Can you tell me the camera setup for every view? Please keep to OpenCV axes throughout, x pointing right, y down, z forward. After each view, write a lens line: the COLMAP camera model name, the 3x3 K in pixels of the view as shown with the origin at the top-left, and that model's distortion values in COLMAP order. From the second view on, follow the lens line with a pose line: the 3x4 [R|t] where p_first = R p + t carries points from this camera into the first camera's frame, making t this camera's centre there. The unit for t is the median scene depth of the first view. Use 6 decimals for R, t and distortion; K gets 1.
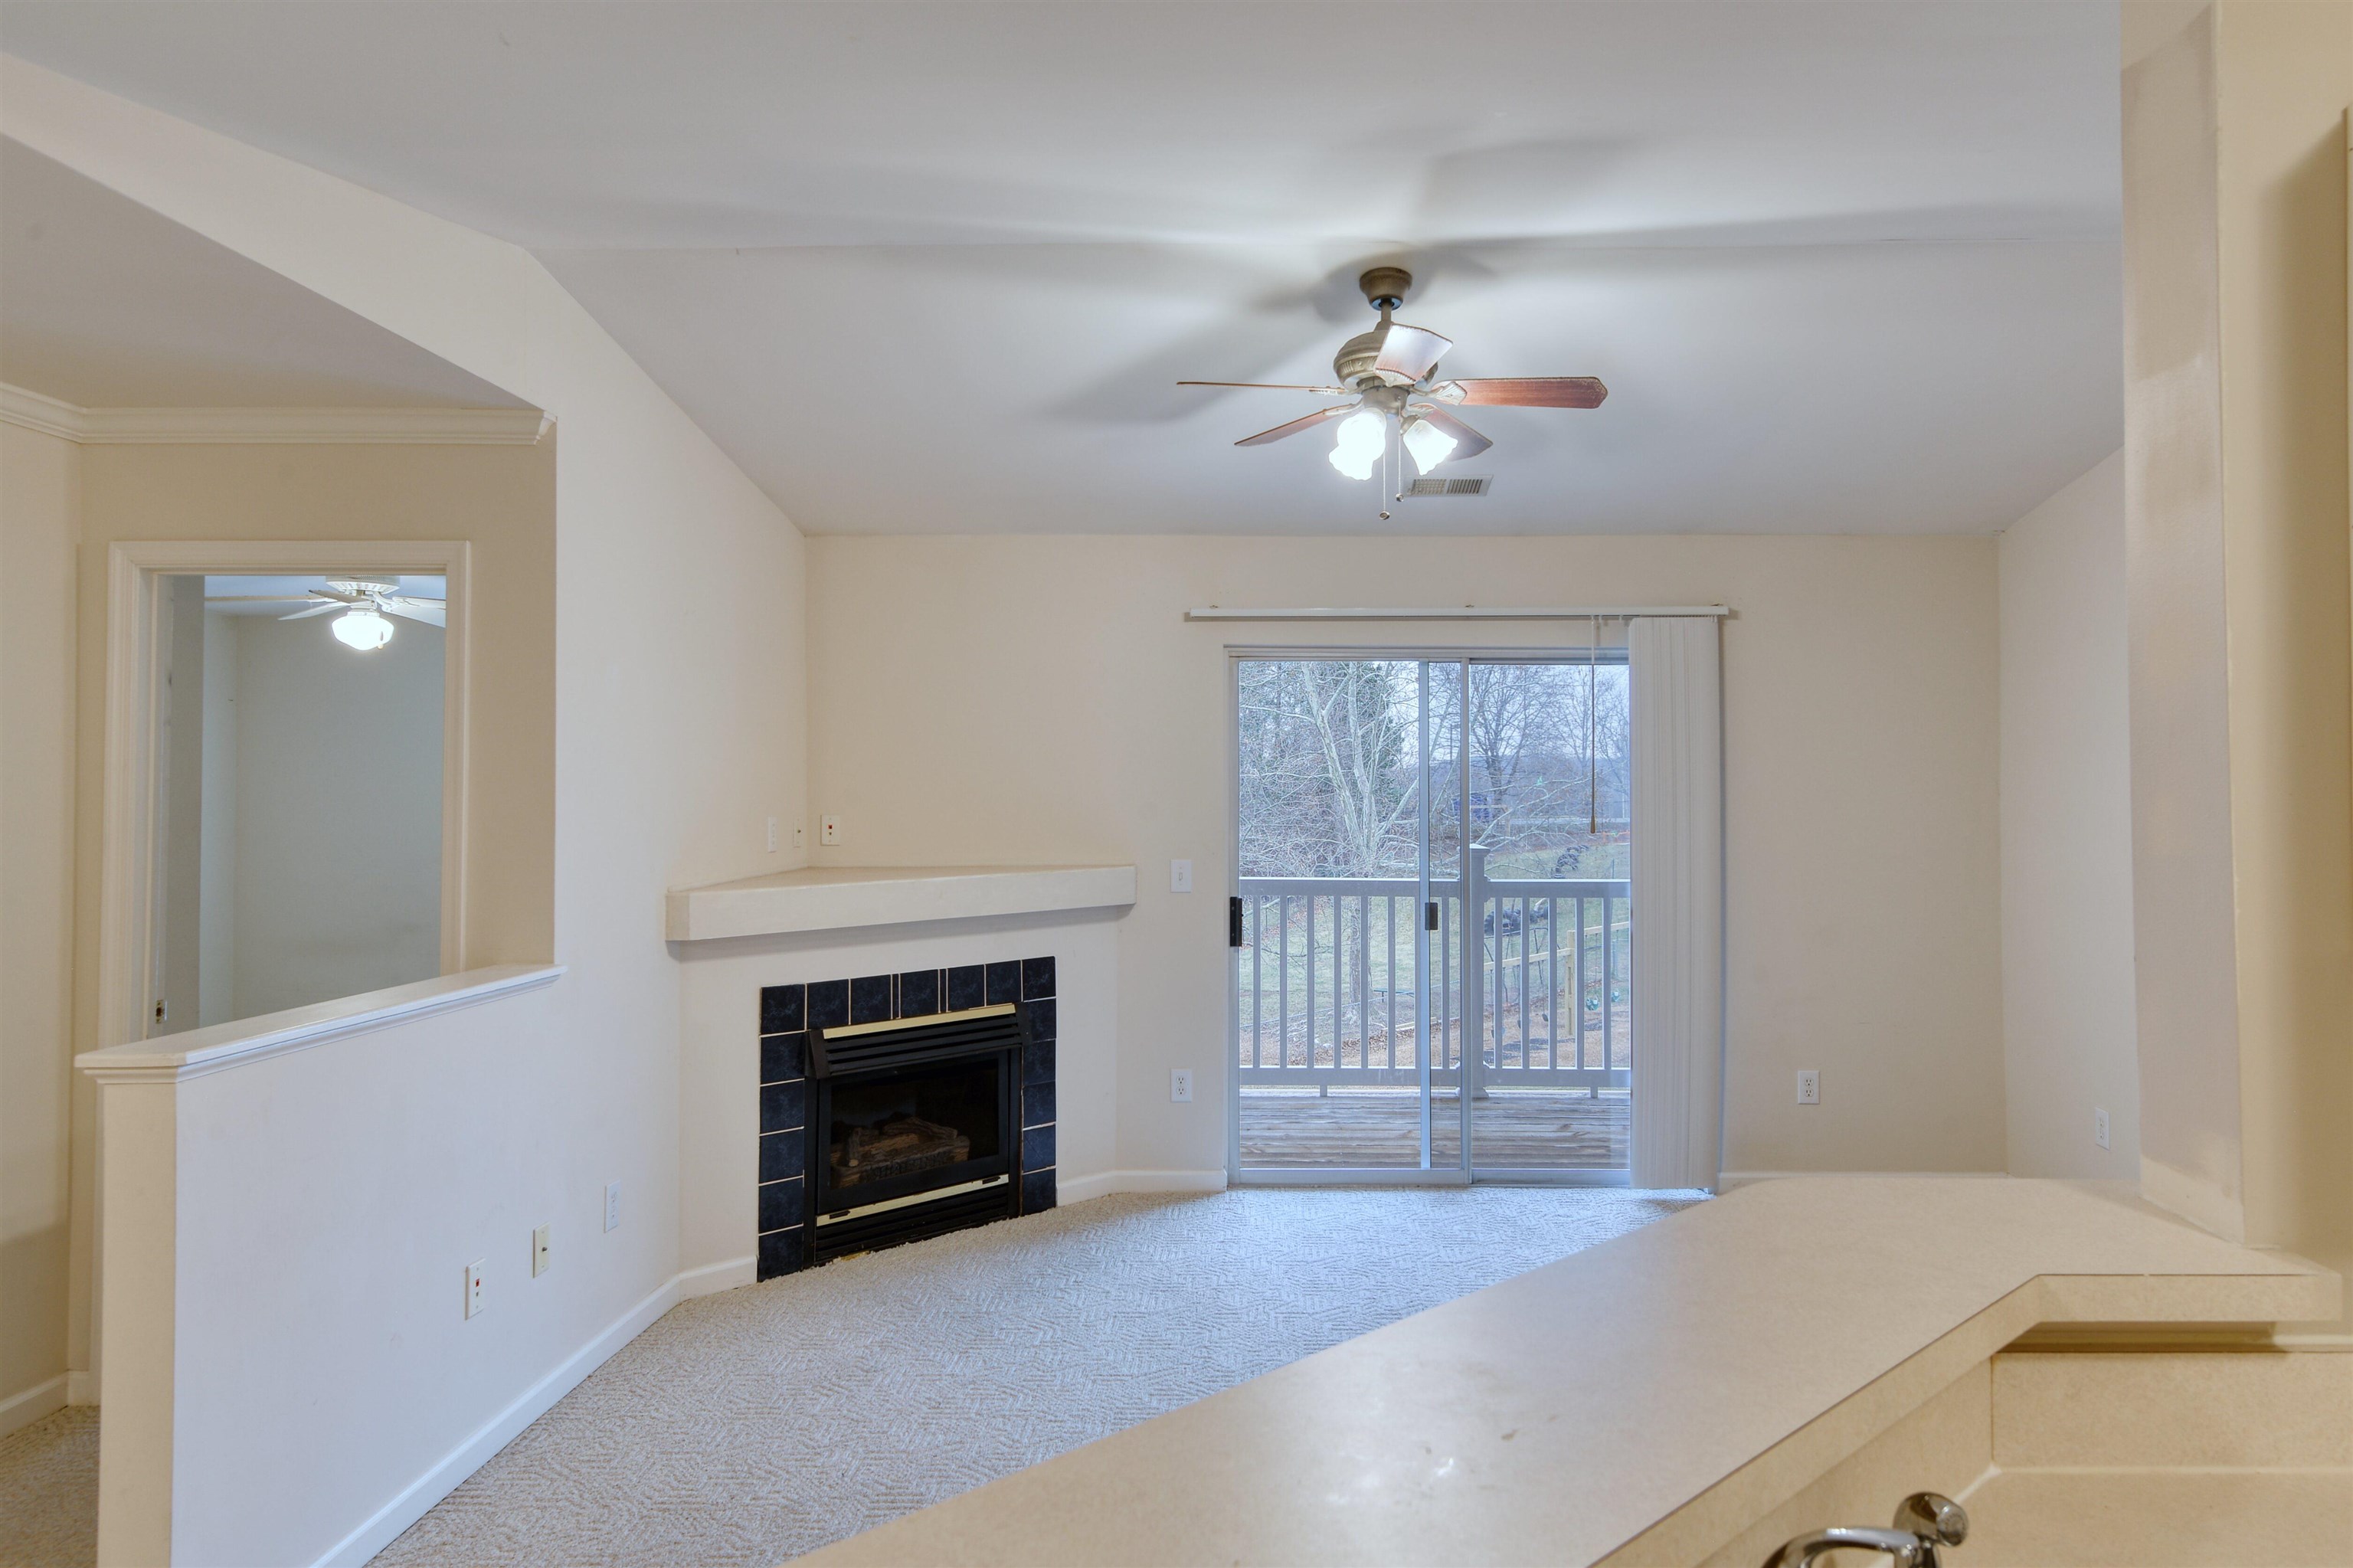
lens RADIAL K [[1524.1, 0, 1267.7], [0, 1524.1, 743.3], [0, 0, 1]] dist [0.017818, -0.017956]
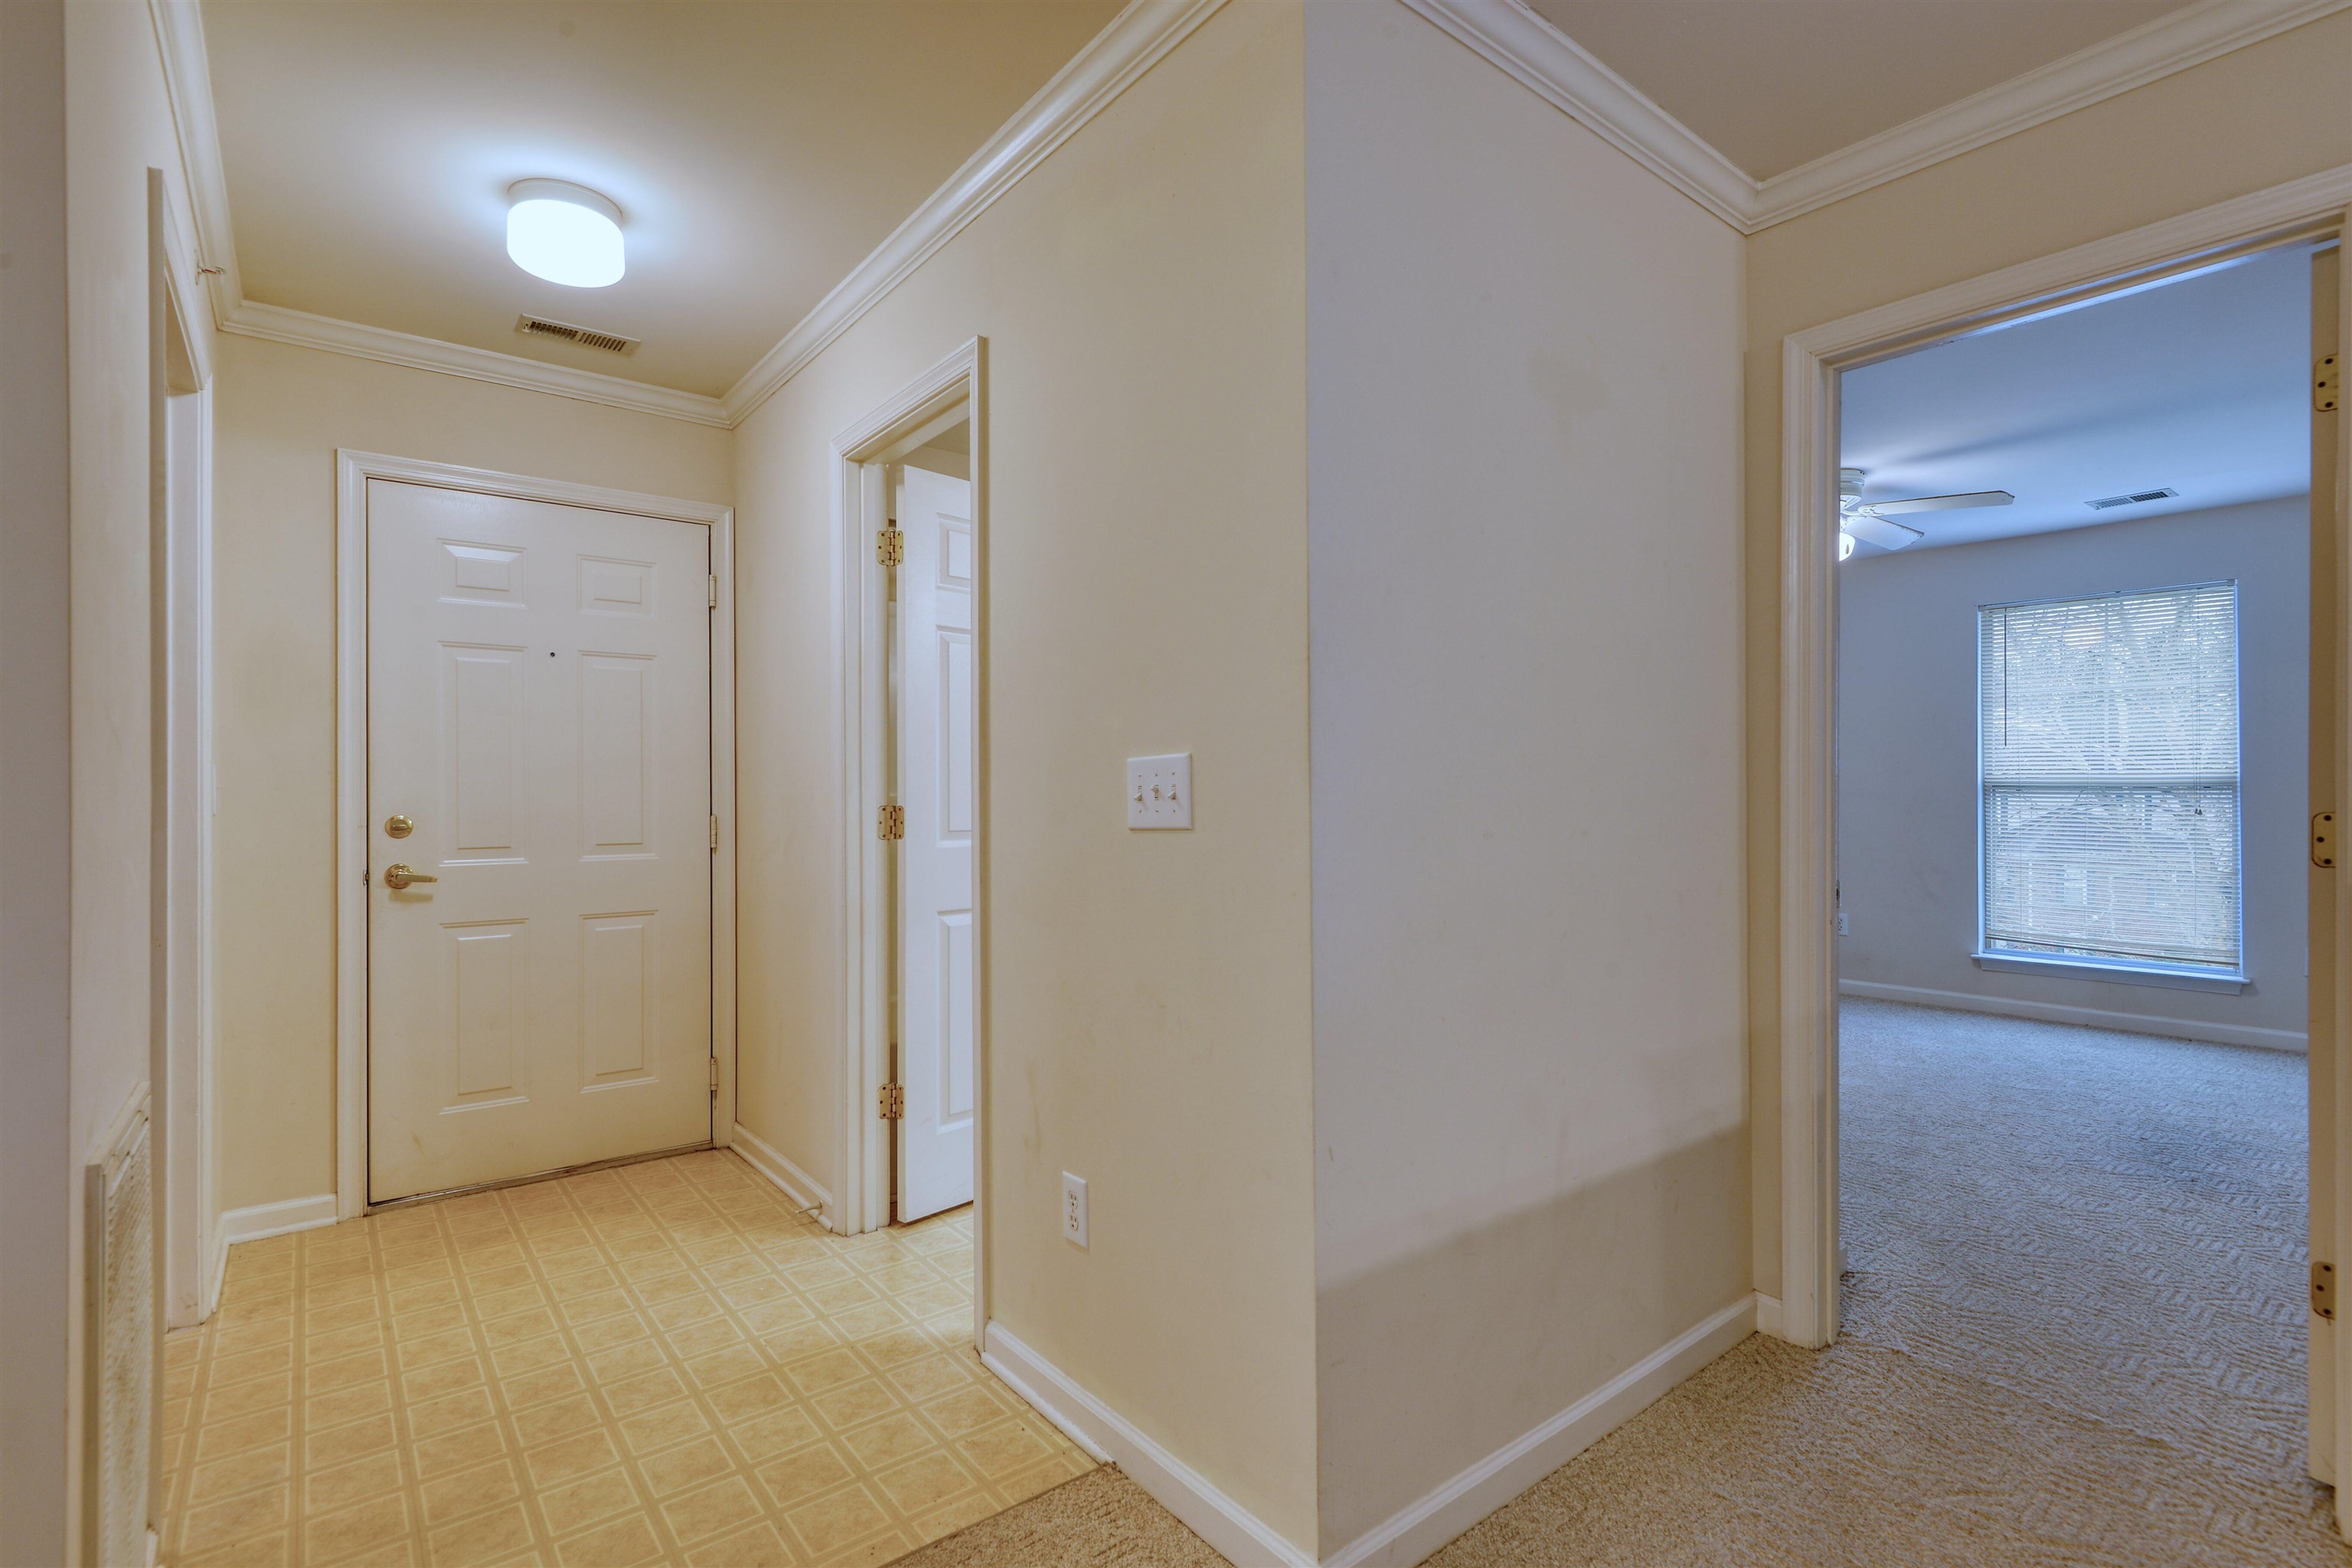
lens RADIAL K [[1107.6, 0, 1181.0], [0, 1107.6, 793.9], [0, 0, 1]] dist [-0.000434, -0.007853]
pose [[0.617605, 0.000988, -0.786488, -0.378702], [0.027260, 0.999371, 0.022662, 0.077908], [0.786016, -0.035436, 0.617190, 0.276140]]
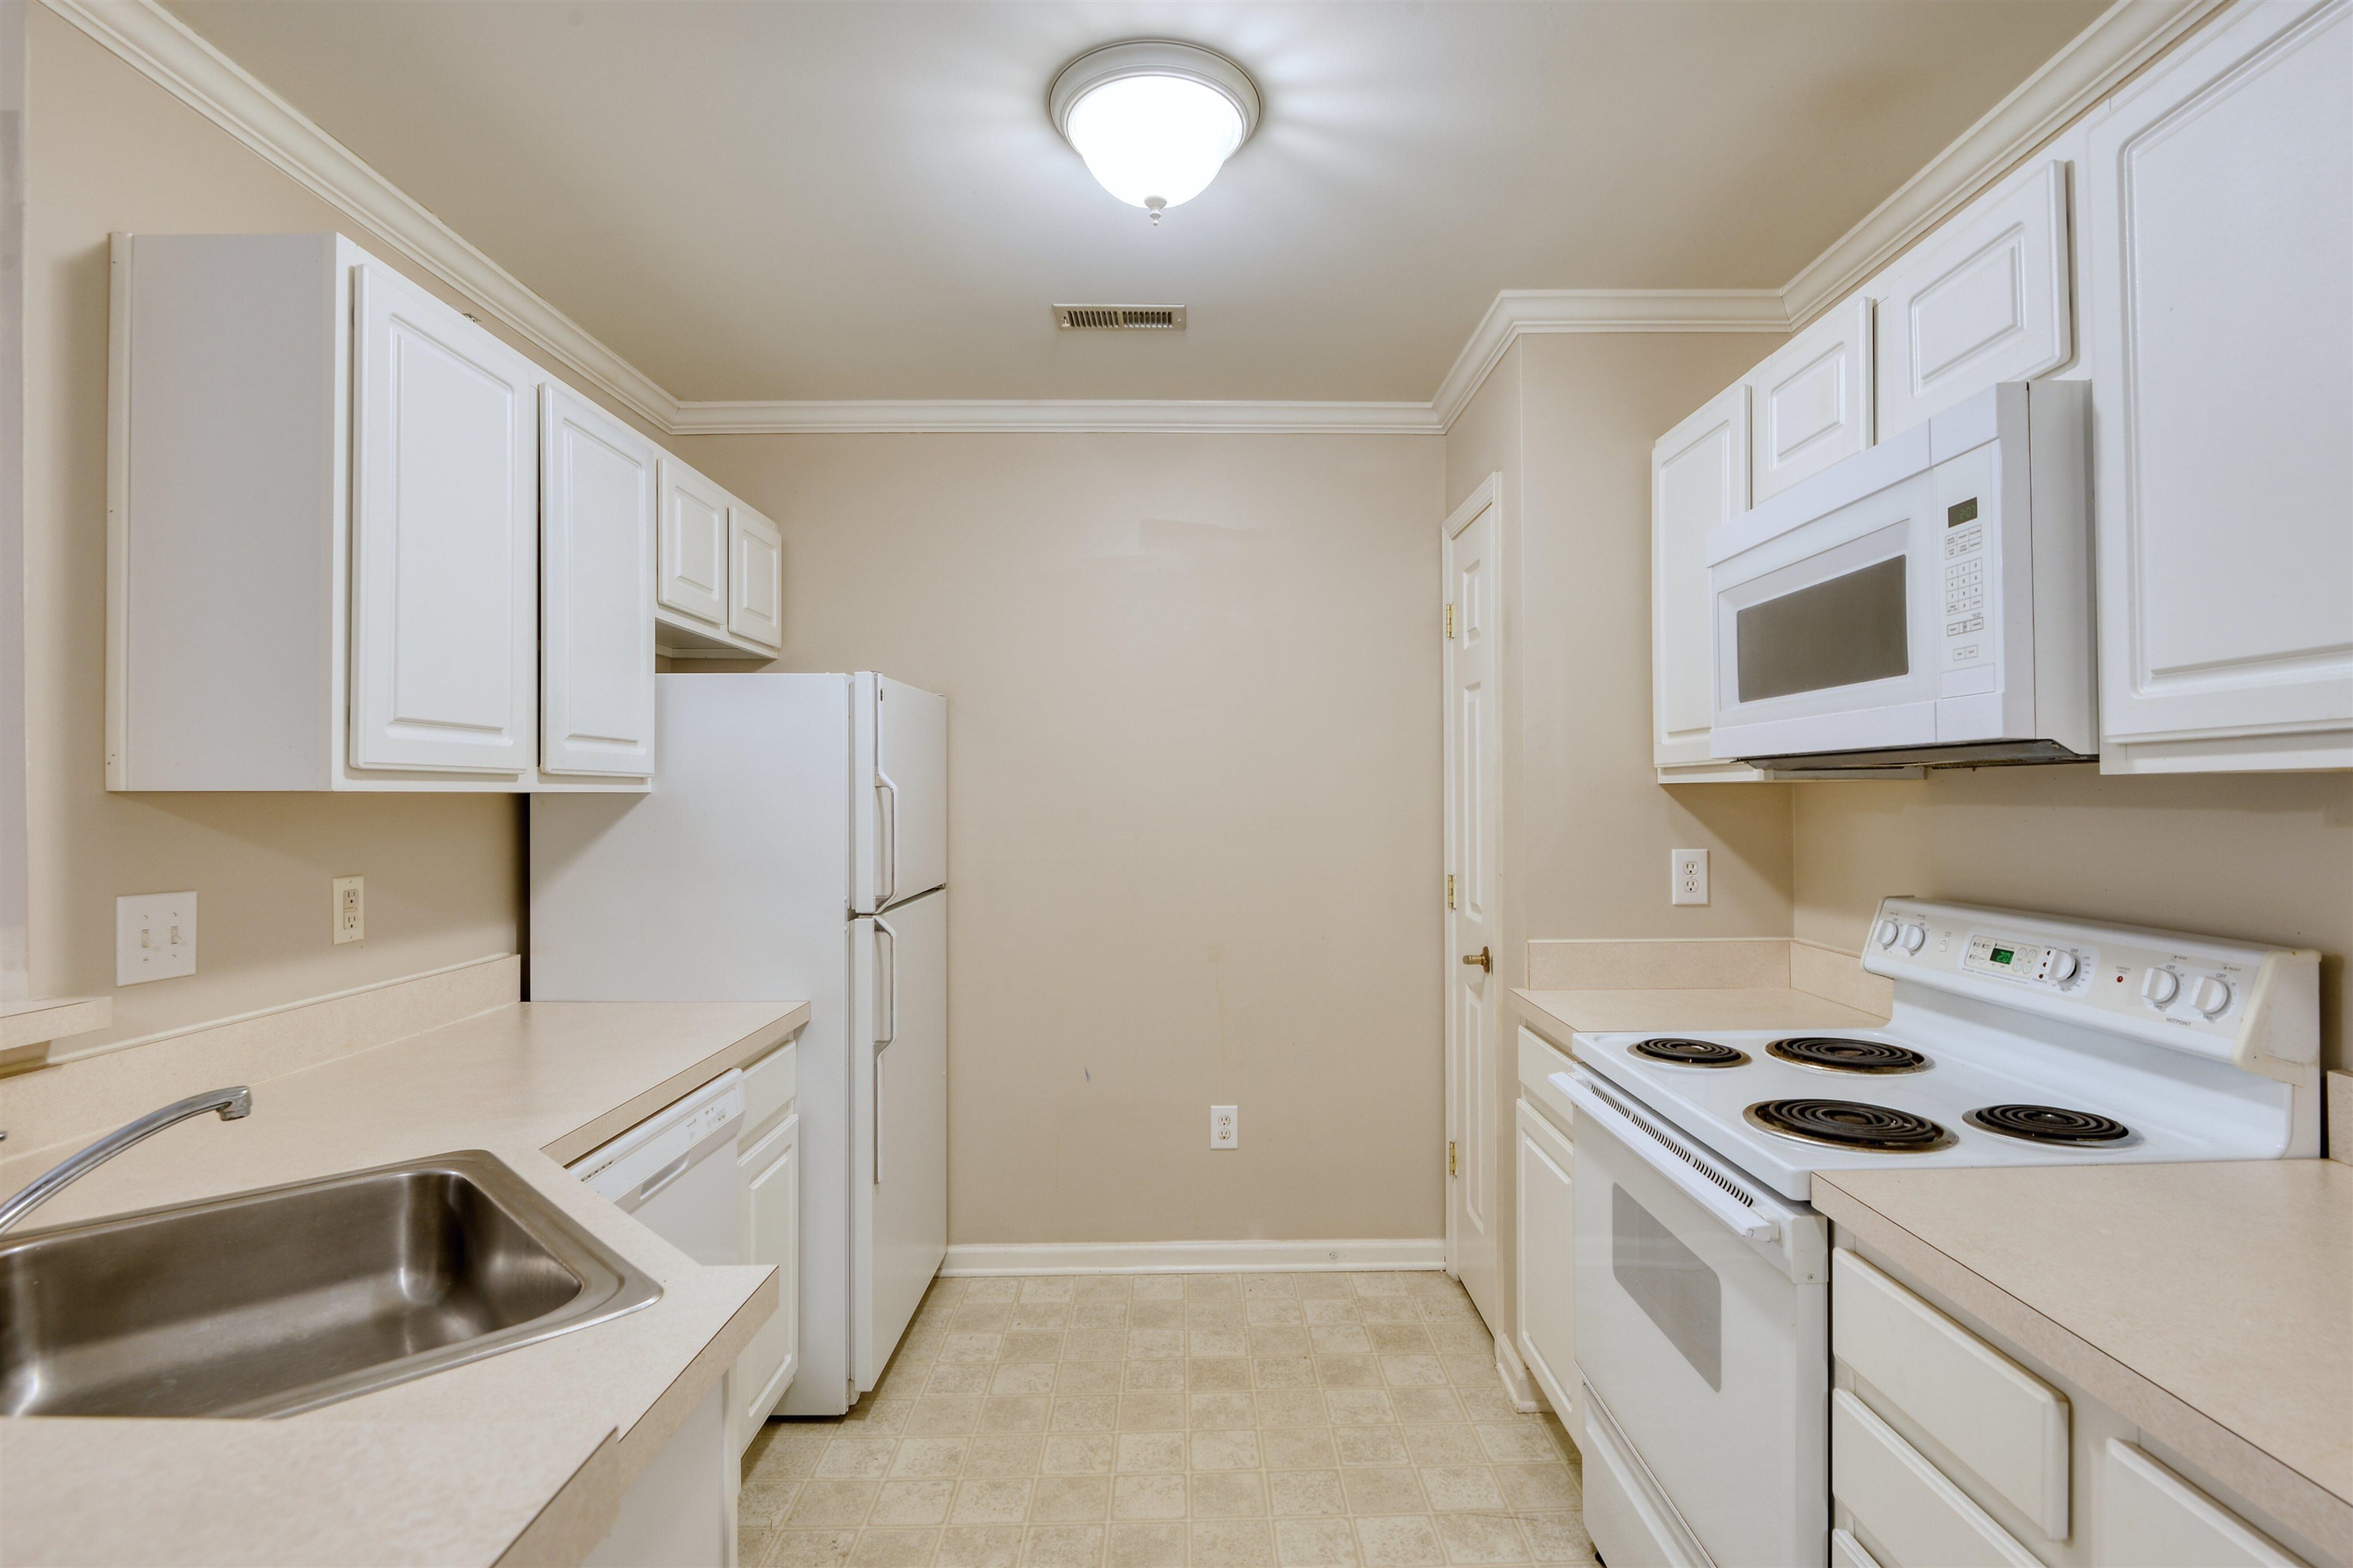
lens RADIAL K [[1108.1, 0, 1213.1], [0, 1108.1, 785.7], [0, 0, 1]] dist [-0.000434, -0.007853]
pose [[-0.025364, 0.013833, 0.999583, -0.110089], [-0.026387, 0.999547, -0.014502, 0.031805], [-0.999330, -0.026744, -0.024987, -0.017574]]
